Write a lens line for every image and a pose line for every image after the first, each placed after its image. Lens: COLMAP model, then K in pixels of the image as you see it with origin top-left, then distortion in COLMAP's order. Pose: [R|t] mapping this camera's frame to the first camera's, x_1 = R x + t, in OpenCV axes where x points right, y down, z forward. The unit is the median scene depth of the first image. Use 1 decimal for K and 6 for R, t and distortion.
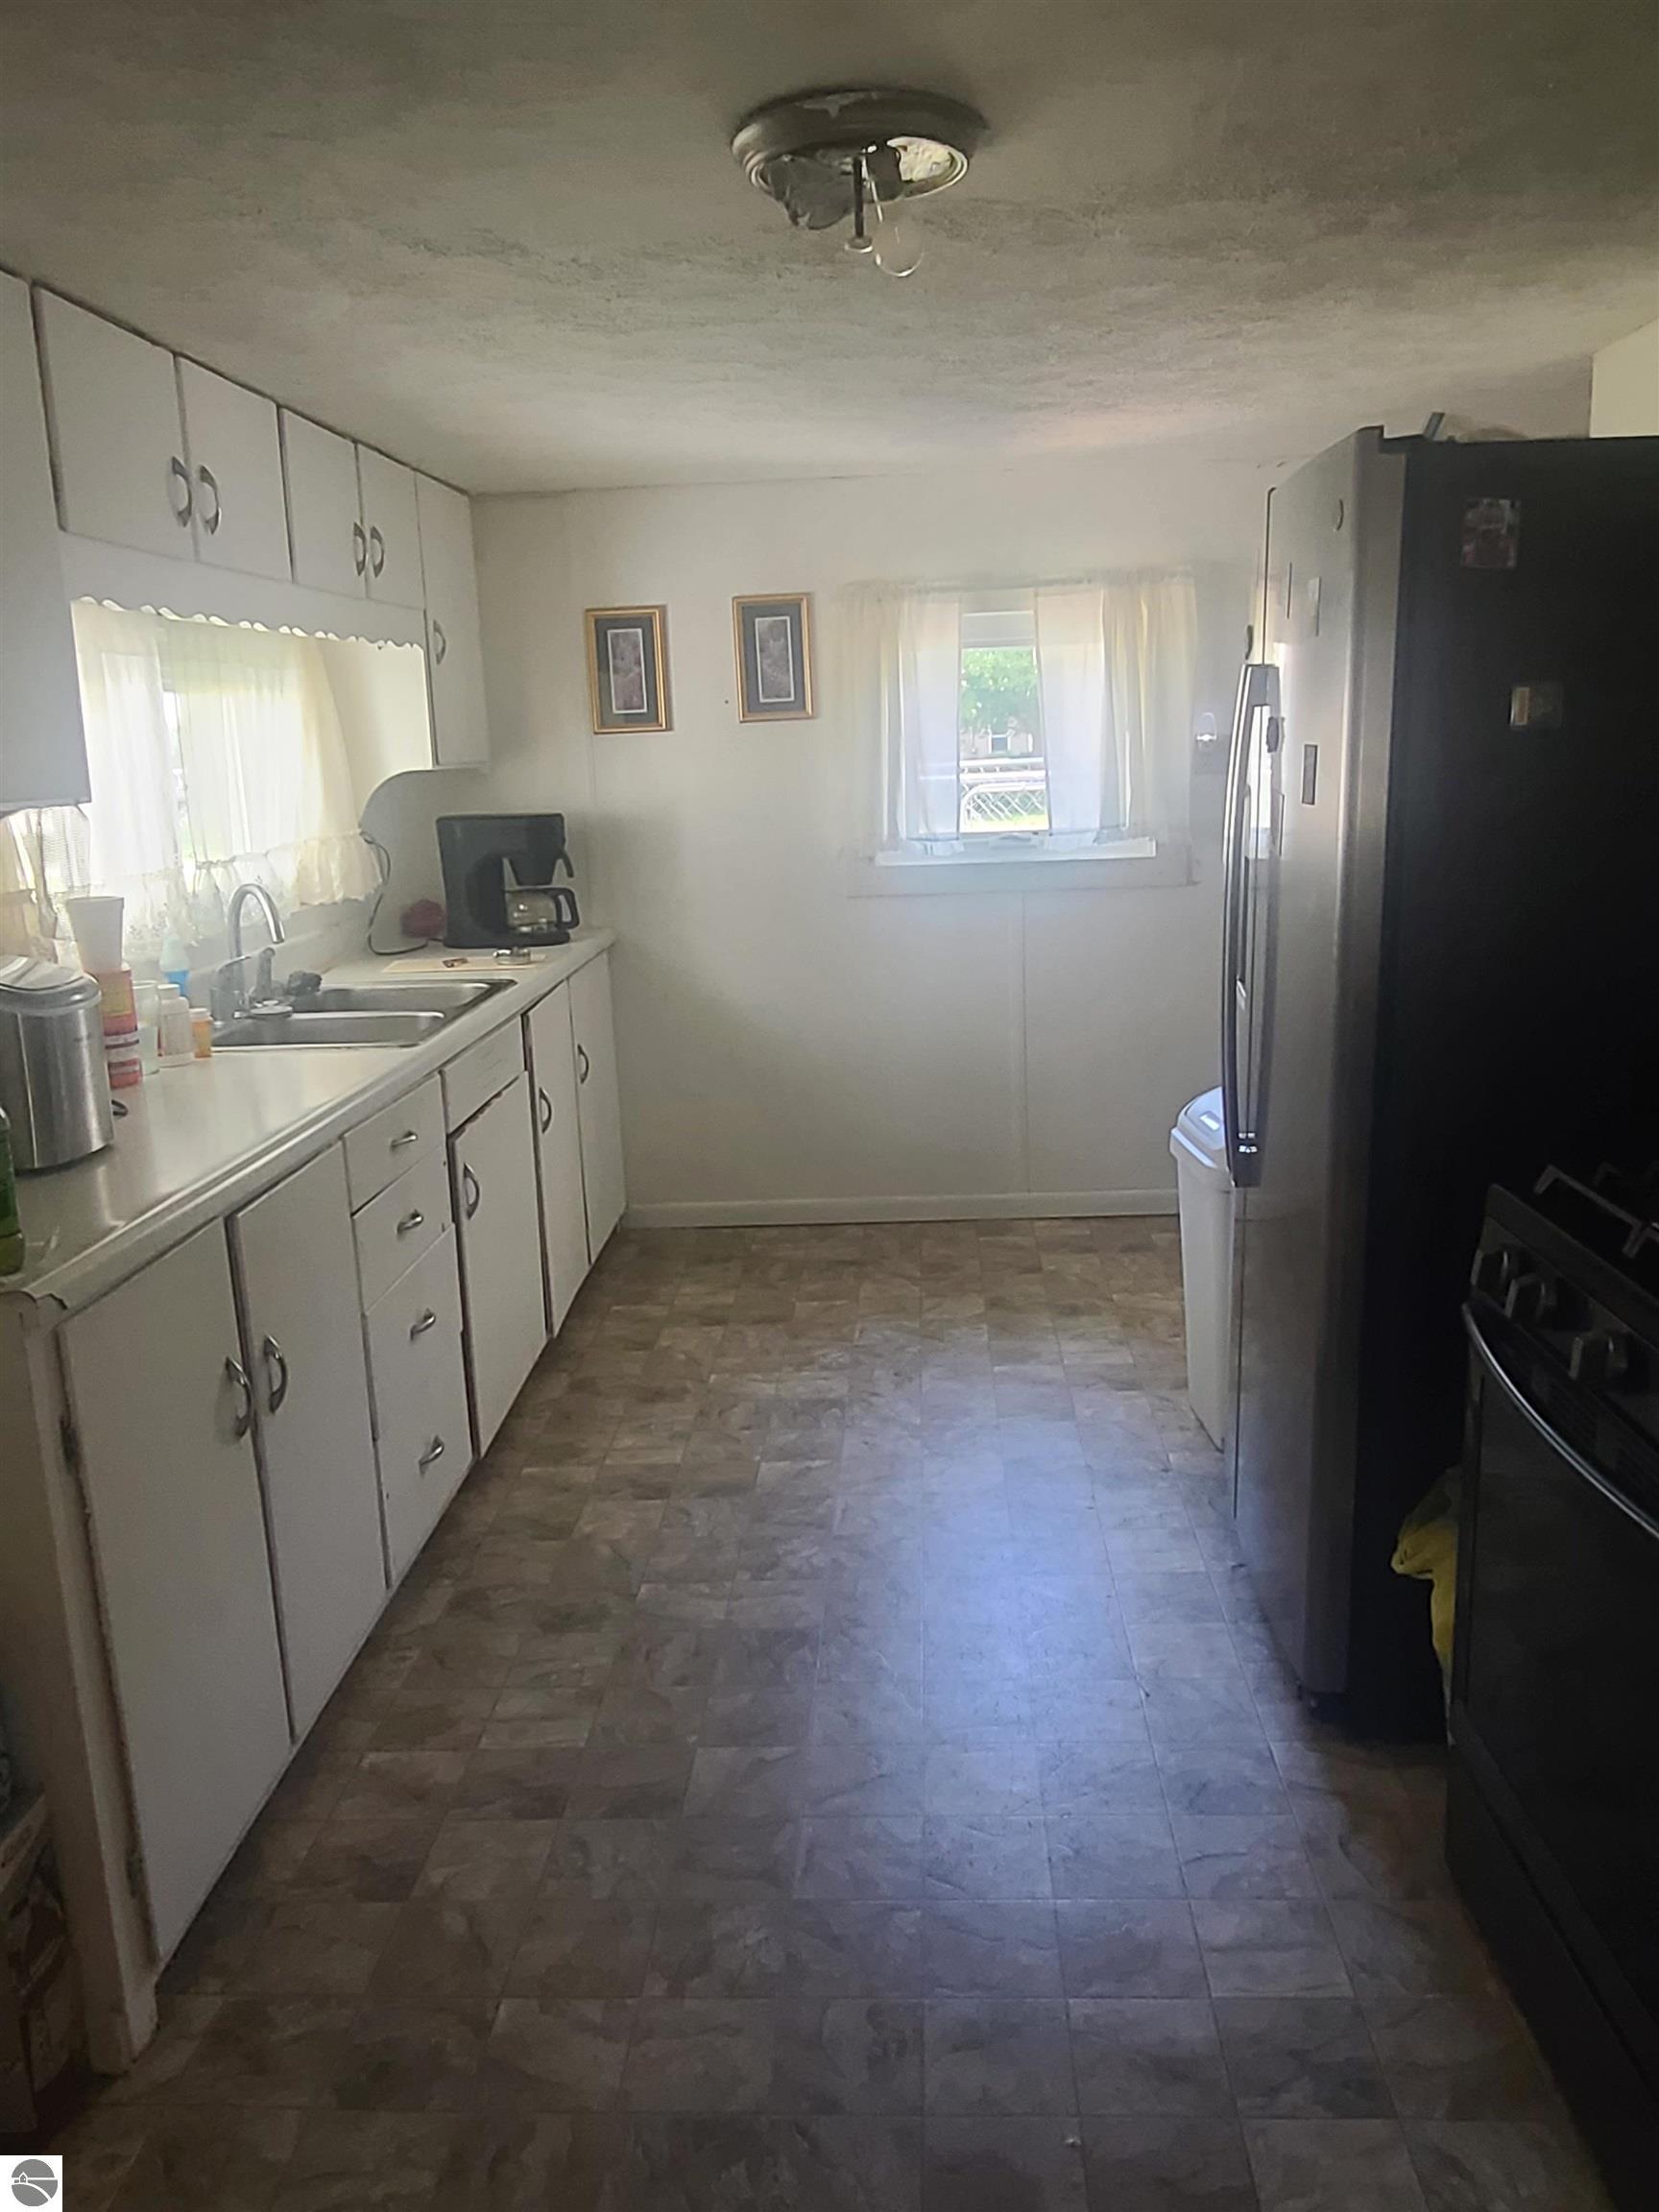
lens RADIAL K [[1648.5, 0, 815.3], [0, 1648.5, 1093.0], [0, 0, 1]] dist [-0.003558, 0.007168]
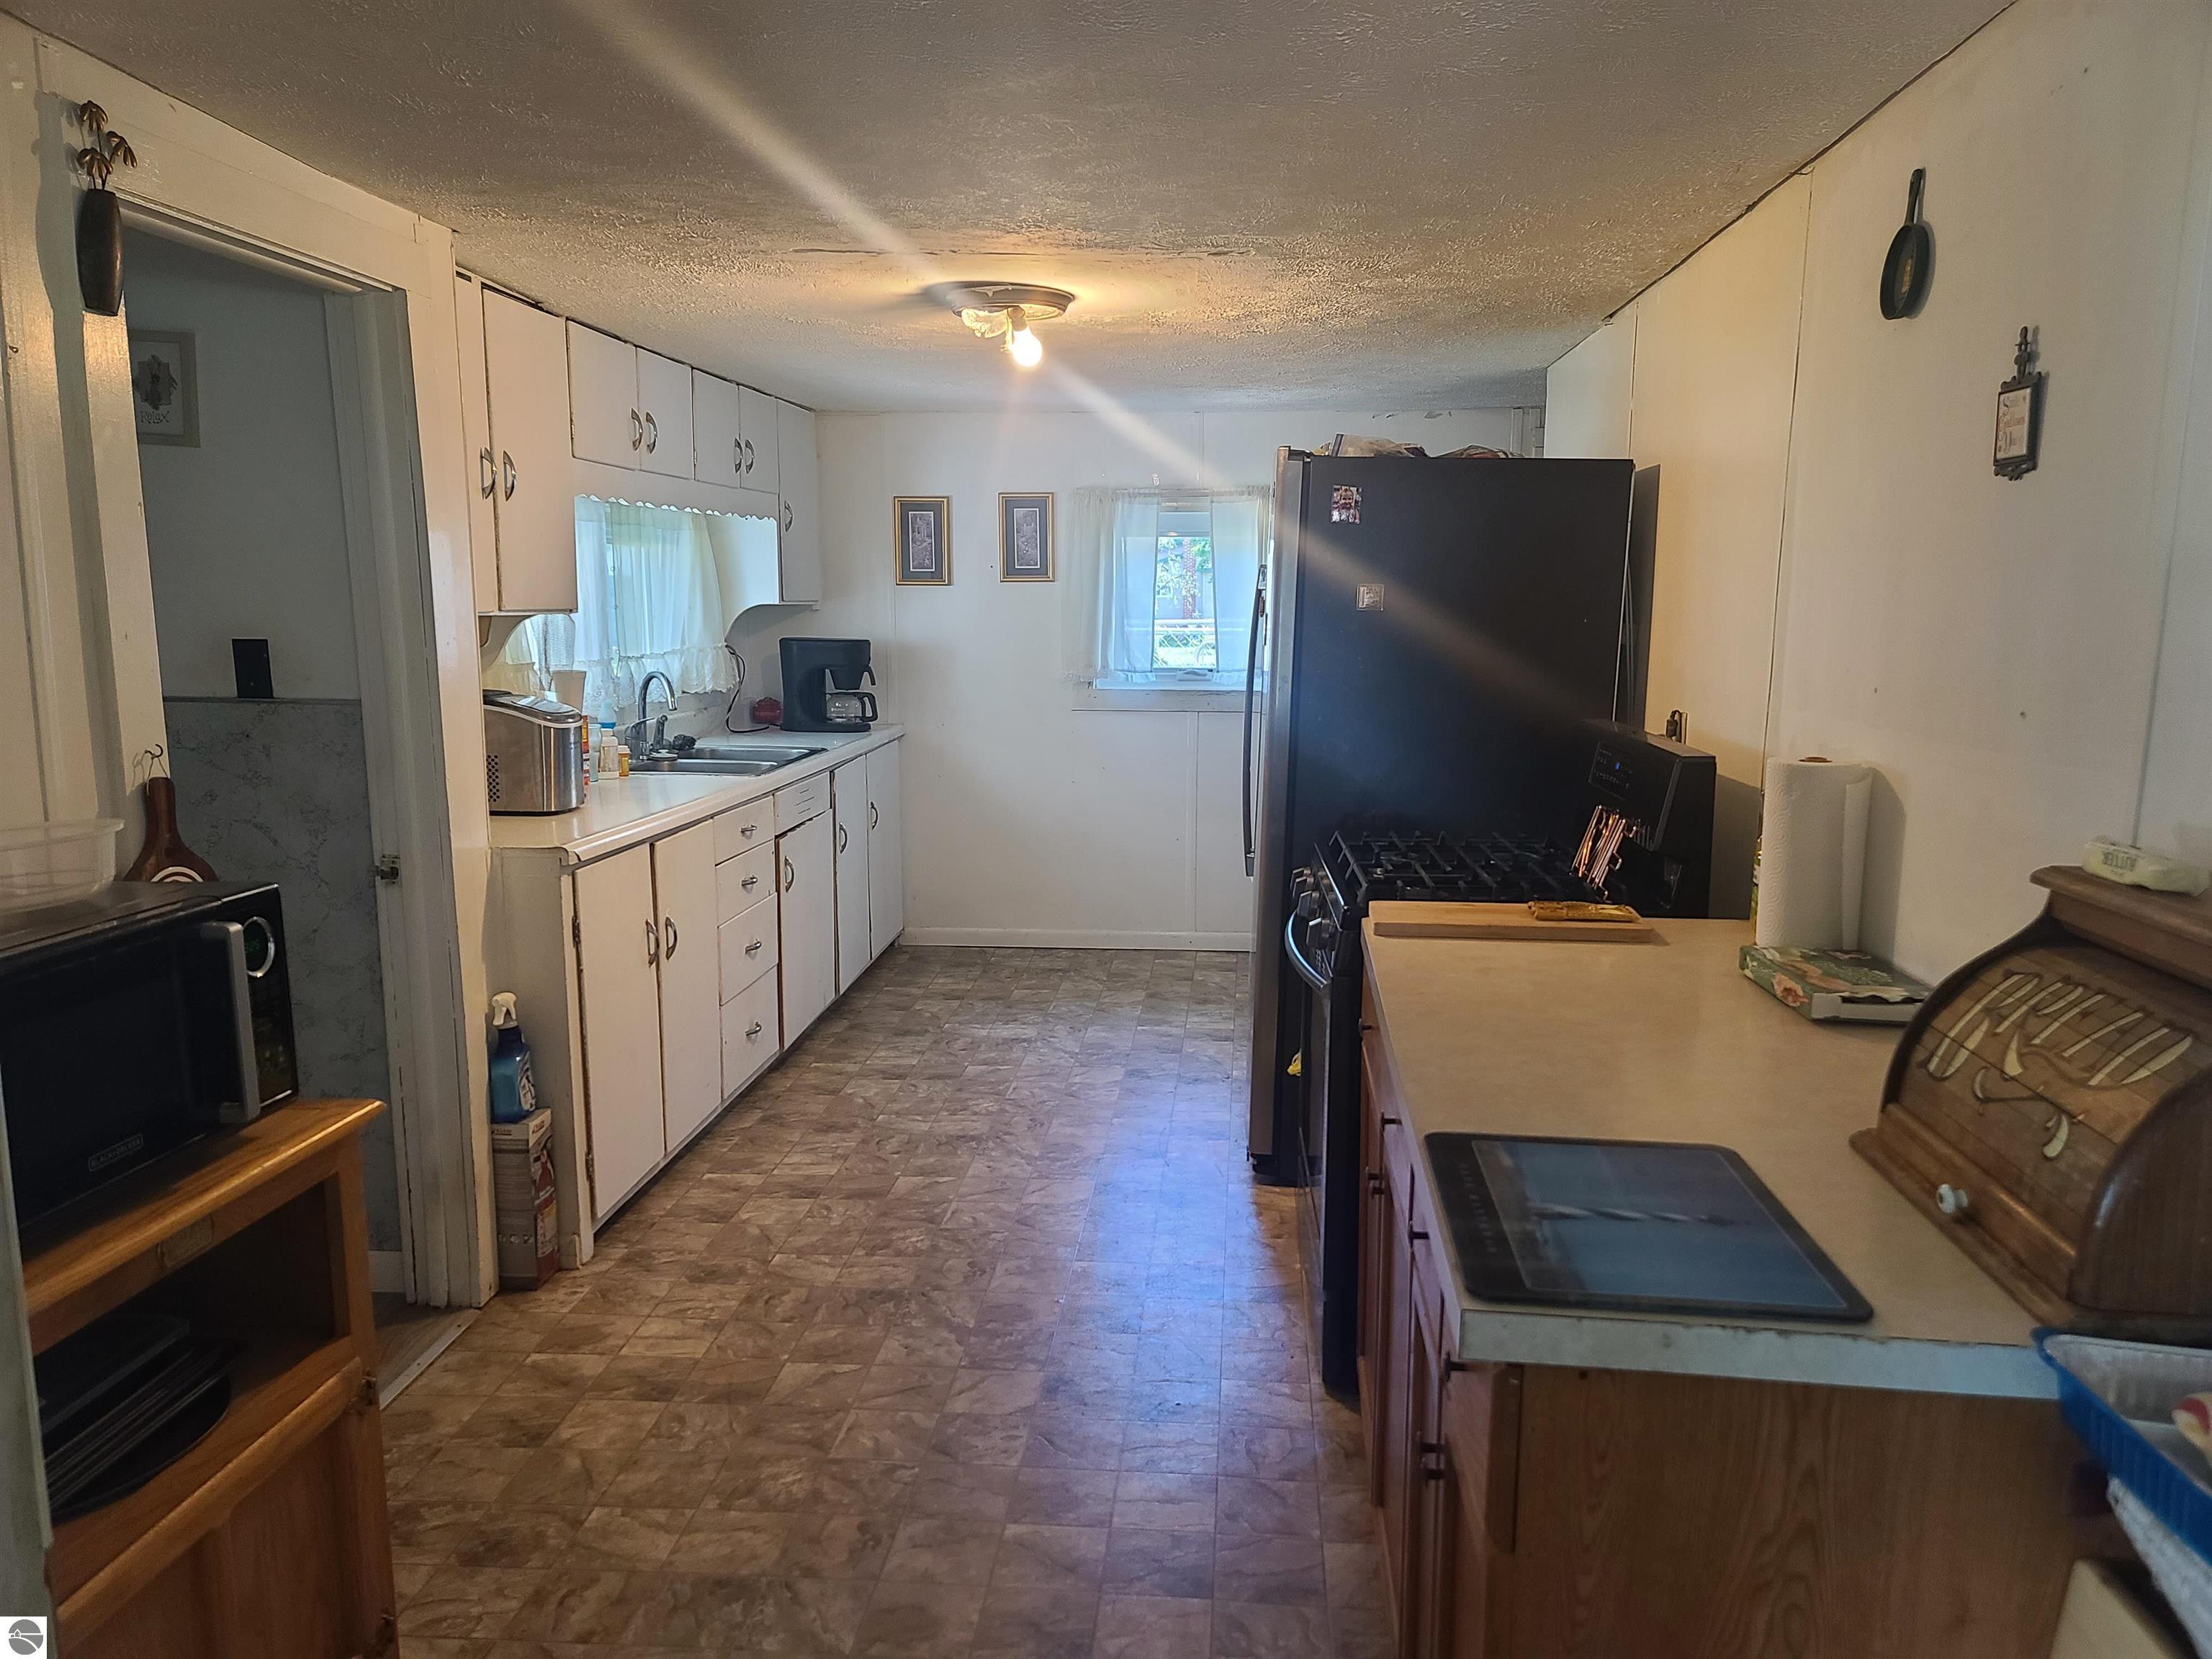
lens RADIAL K [[1586.1, 0, 1113.9], [0, 1586.1, 871.4], [0, 0, 1]] dist [0.054016, -0.002241]
pose [[0.998737, 0.048590, -0.012800, 0.095935], [-0.049041, 0.998087, -0.037643, 0.080420], [0.010946, 0.038223, 0.999209, -0.406826]]
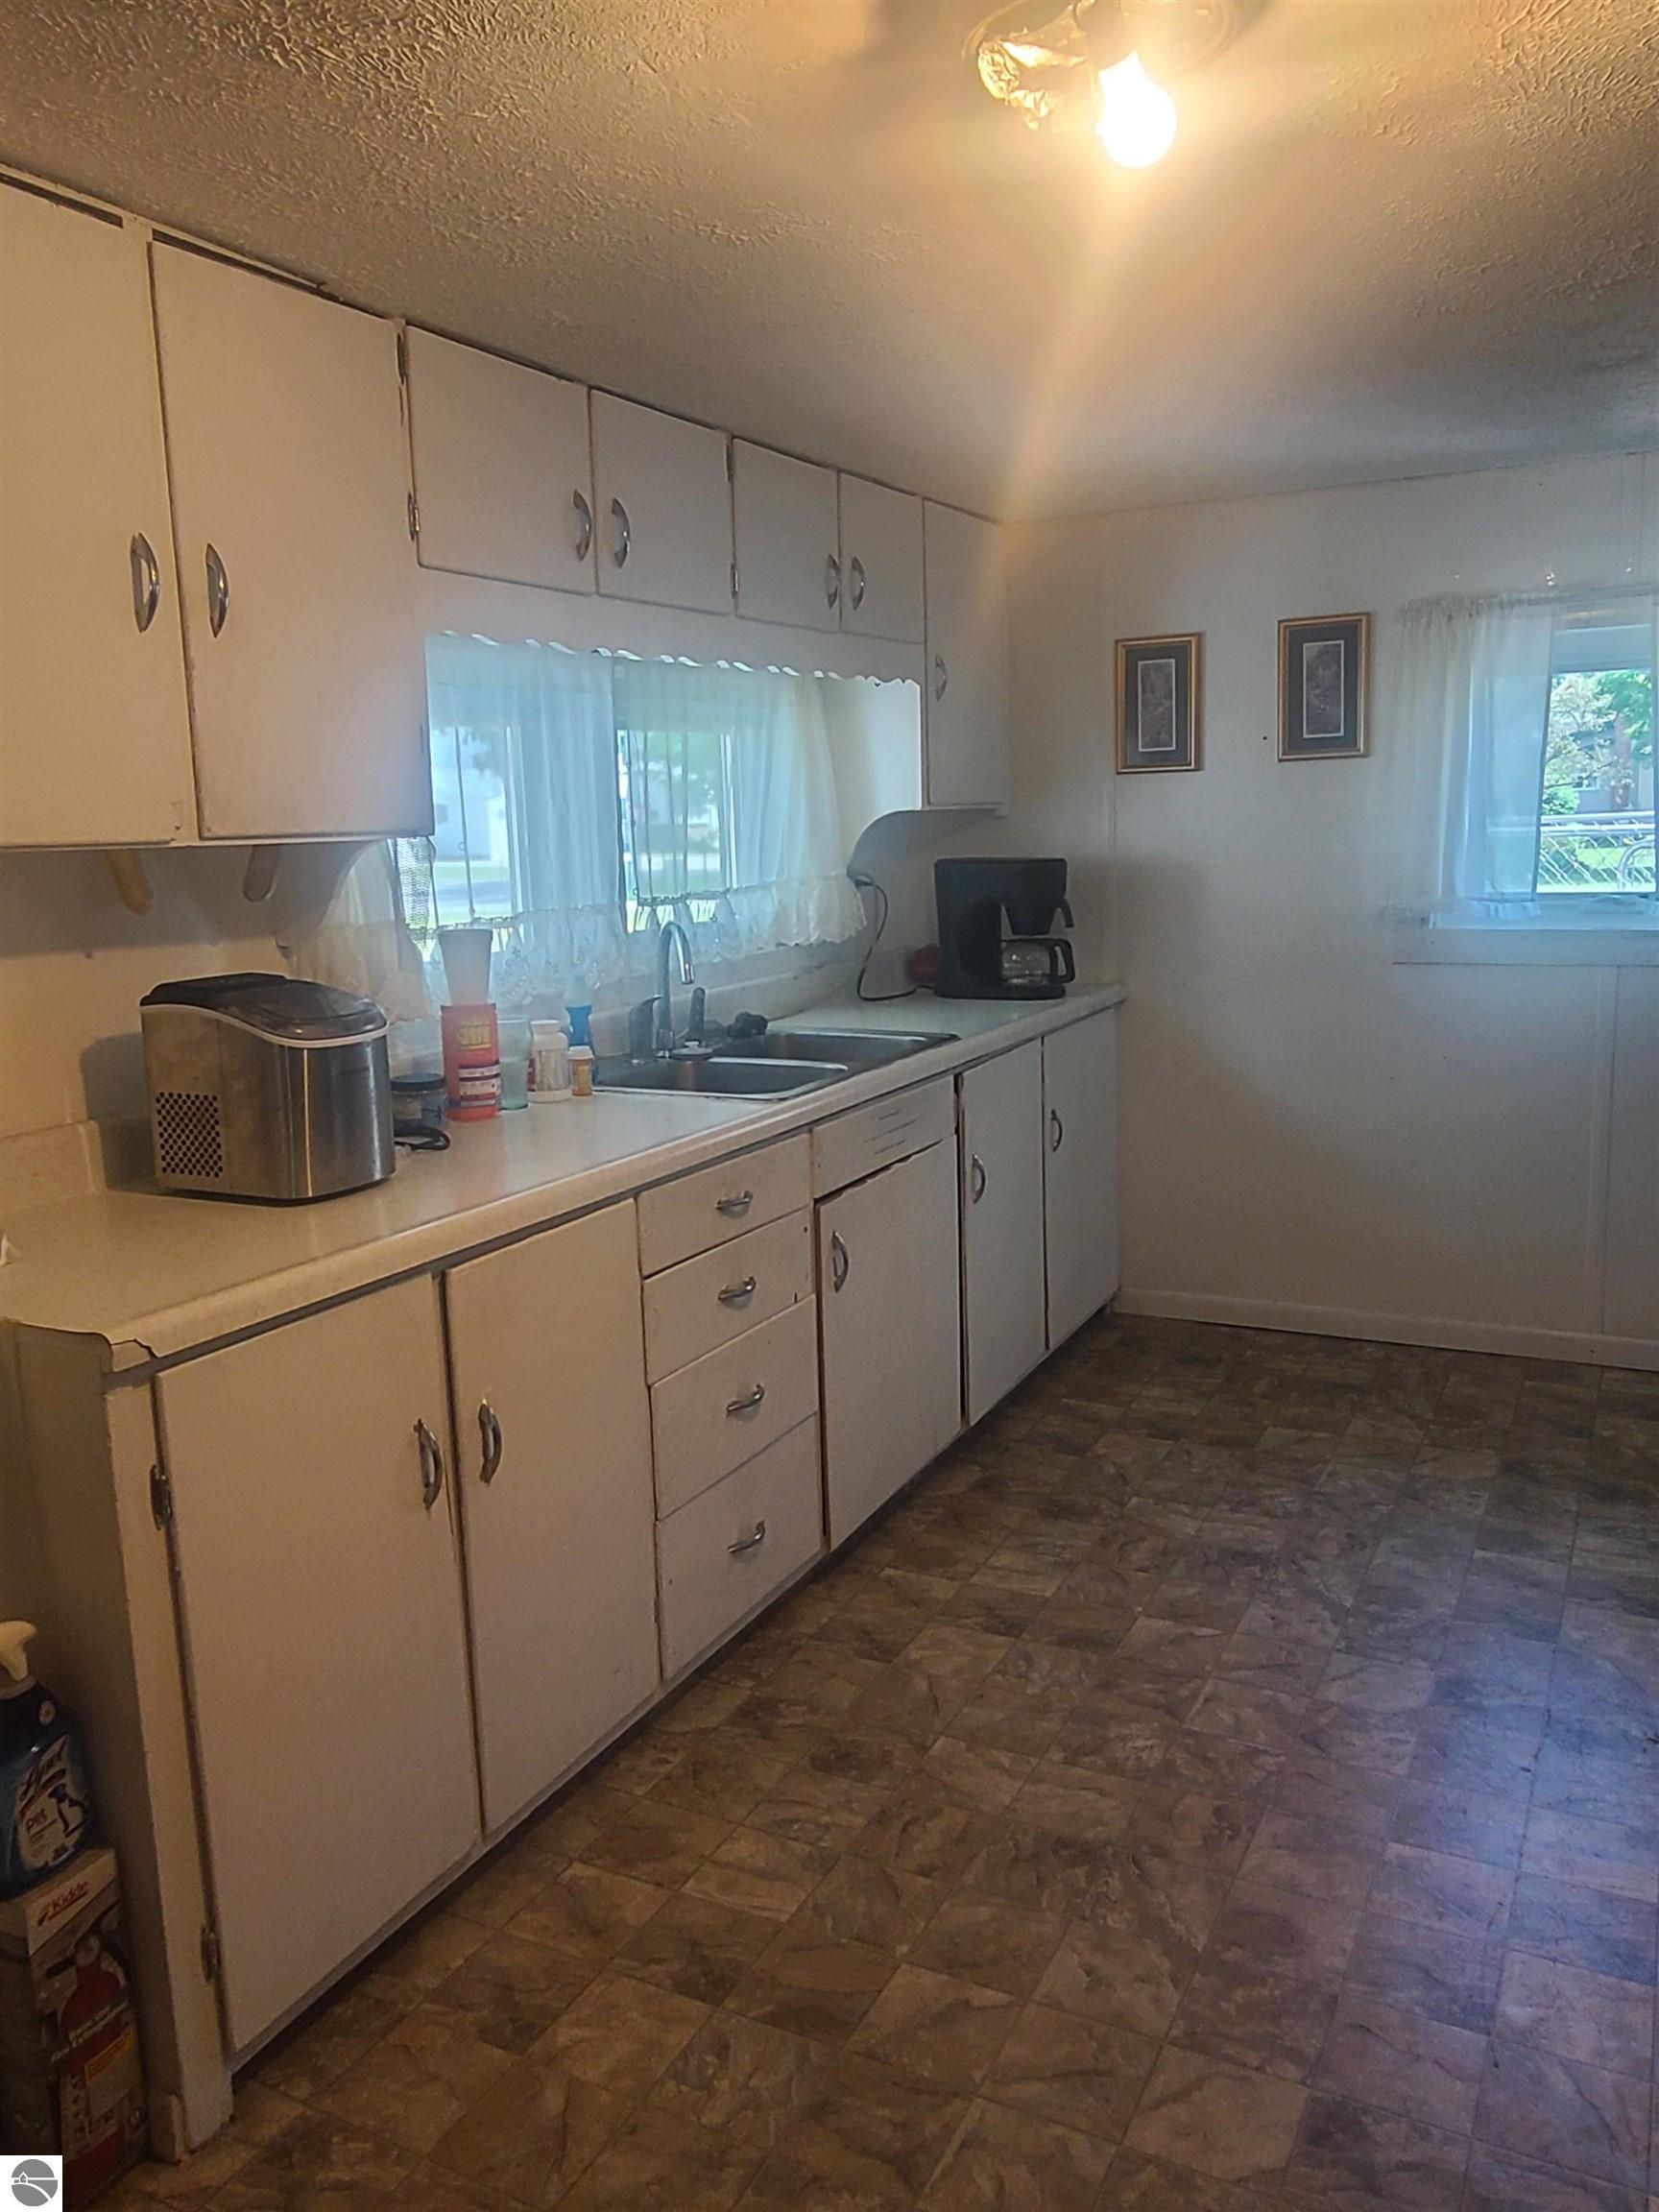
lens RADIAL K [[1648.5, 0, 815.3], [0, 1648.5, 1093.0], [0, 0, 1]] dist [-0.003558, 0.007168]
pose [[0.912356, 0.079192, -0.401665, 0.116813], [-0.089950, 0.995914, -0.007963, -0.021391], [0.399393, 0.043394, 0.915752, 0.116603]]
